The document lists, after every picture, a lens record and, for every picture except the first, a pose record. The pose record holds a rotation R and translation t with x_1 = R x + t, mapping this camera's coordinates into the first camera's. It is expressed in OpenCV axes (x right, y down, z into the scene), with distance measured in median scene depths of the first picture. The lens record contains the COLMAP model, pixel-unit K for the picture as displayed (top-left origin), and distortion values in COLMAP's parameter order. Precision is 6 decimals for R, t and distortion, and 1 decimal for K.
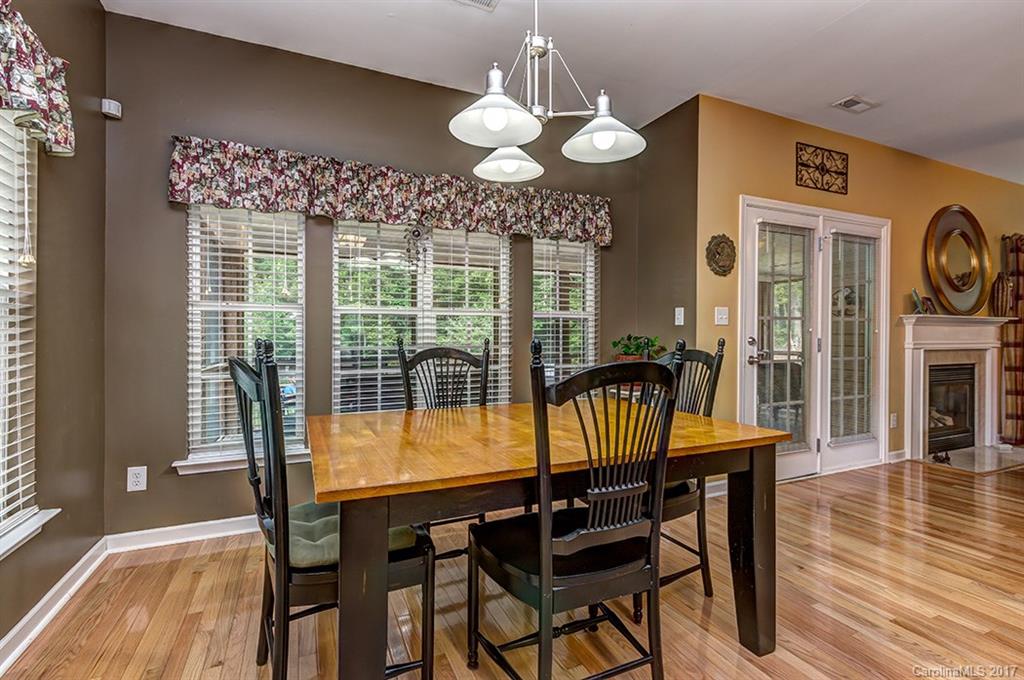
lens RADIAL K [[471.6, 0, 508.9], [0, 471.6, 339.1], [0, 0, 1]] dist [0.005963, -0.002872]
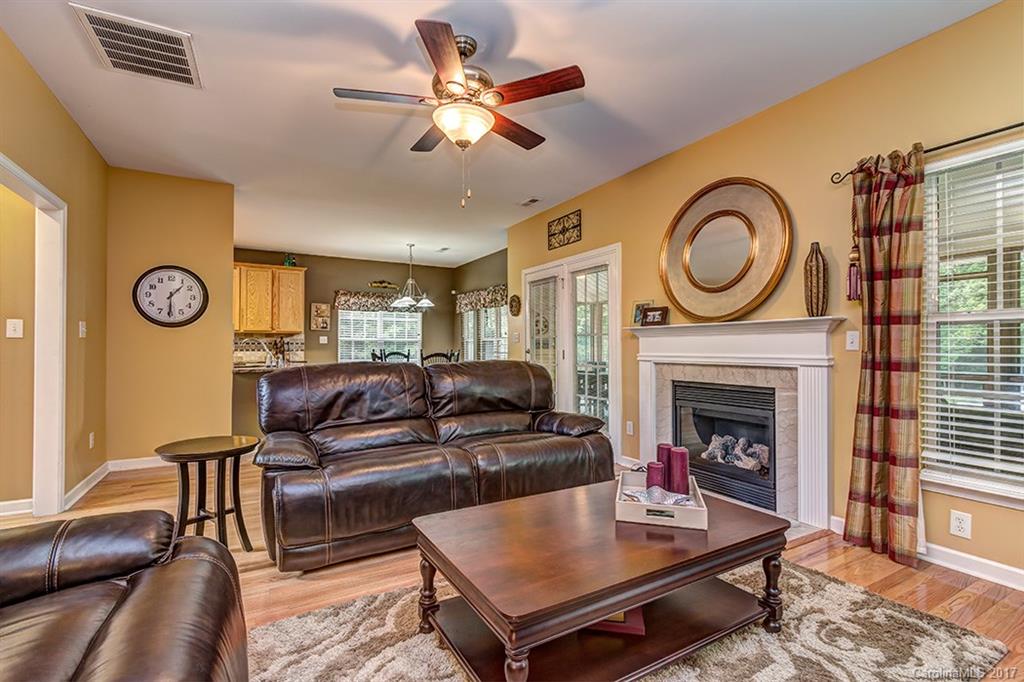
lens RADIAL K [[471.6, 0, 504.9], [0, 471.6, 342.4], [0, 0, 1]] dist [0.005963, -0.002872]
pose [[0.078544, -0.007273, -0.996884, 2.230704], [-0.000318, 0.999973, -0.007321, -0.012119], [0.996911, 0.000892, 0.078540, 0.765298]]
